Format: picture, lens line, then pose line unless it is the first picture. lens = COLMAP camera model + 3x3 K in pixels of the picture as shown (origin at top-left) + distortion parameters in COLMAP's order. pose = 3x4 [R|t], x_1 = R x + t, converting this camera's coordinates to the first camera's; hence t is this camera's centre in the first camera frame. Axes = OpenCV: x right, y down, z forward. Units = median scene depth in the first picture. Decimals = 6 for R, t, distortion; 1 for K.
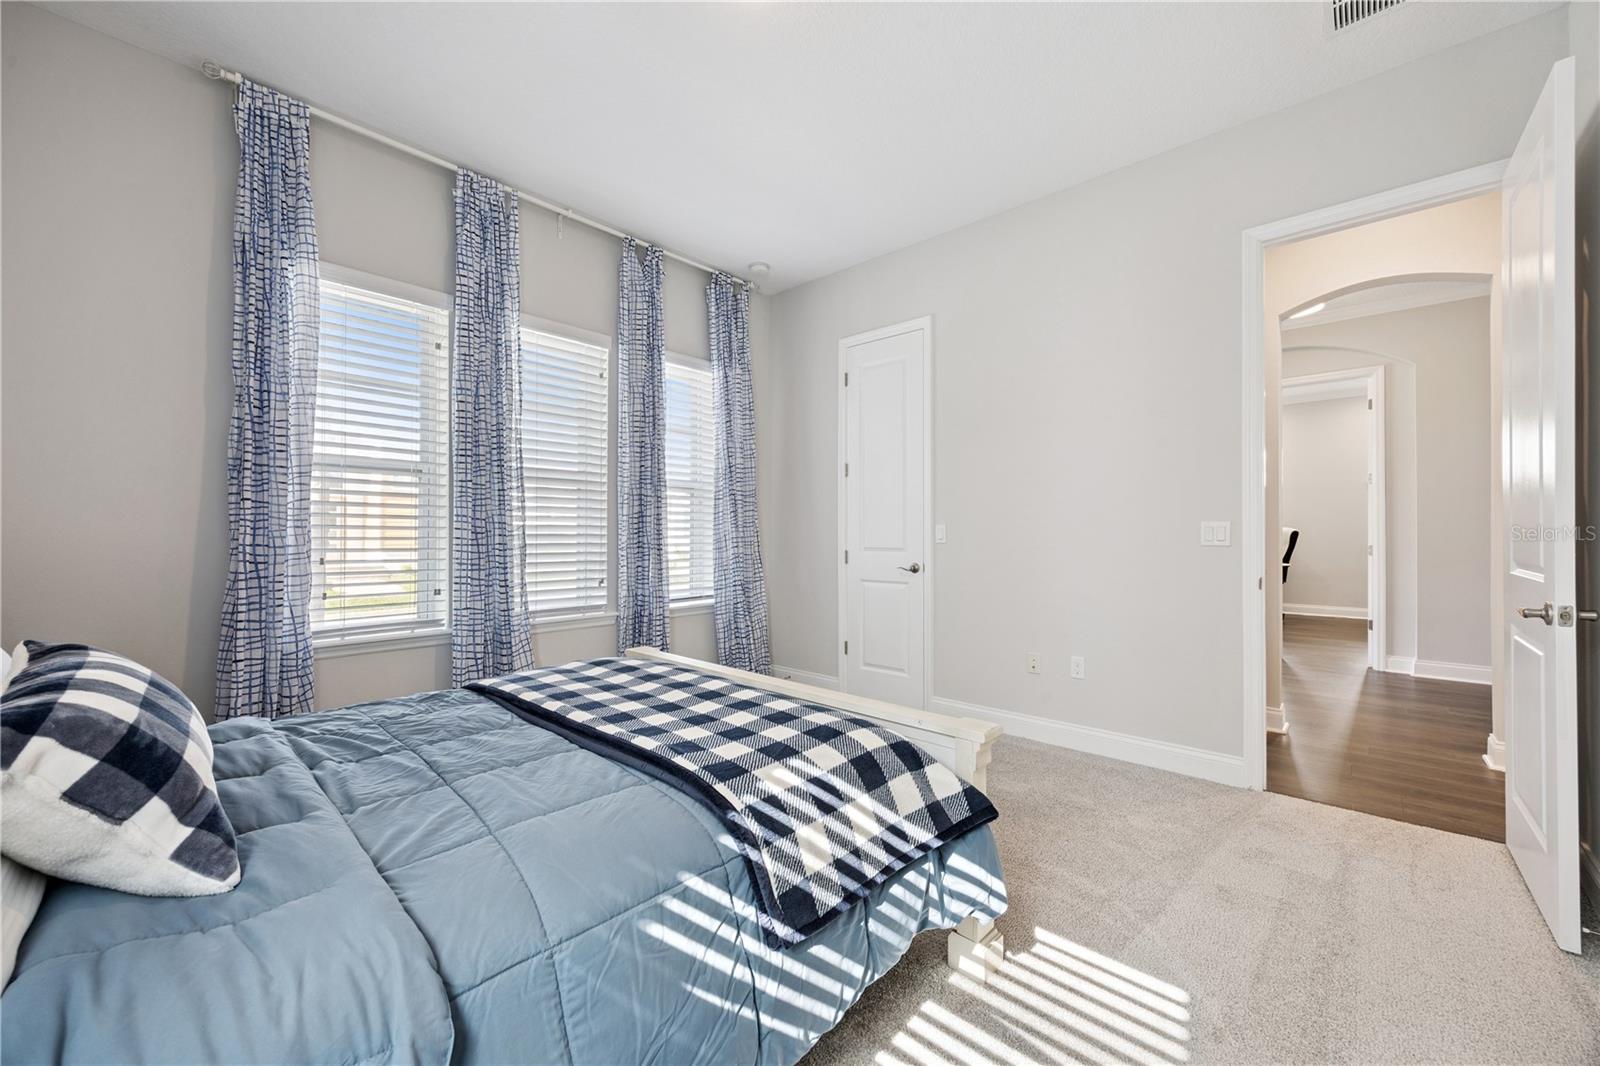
lens RADIAL K [[601.3, 0, 800.0], [0, 601.3, 533.0], [0, 0, 1]] dist [-0.010523, 0.002313]
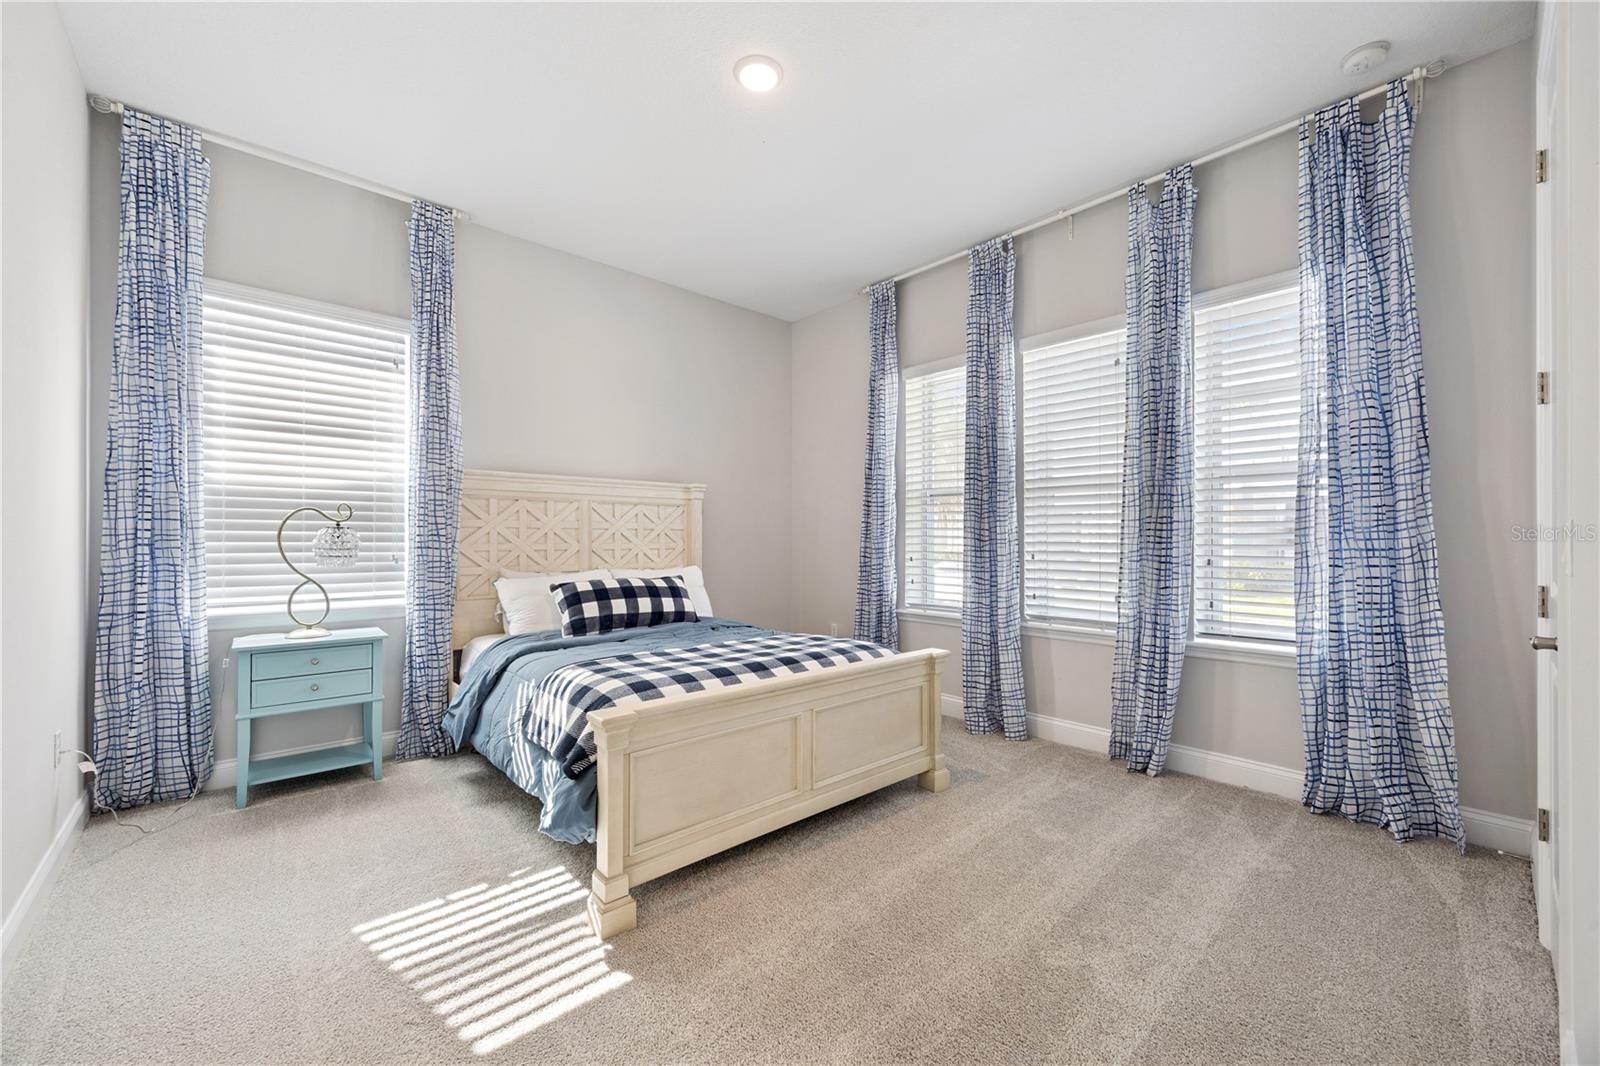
lens RADIAL K [[601.3, 0, 800.0], [0, 601.3, 533.0], [0, 0, 1]] dist [-0.010523, 0.002313]
pose [[-0.072487, 0.004868, -0.997357, 0.621039], [0.001244, 0.999988, 0.004790, -0.017382], [0.997369, -0.000894, -0.072492, 0.635528]]
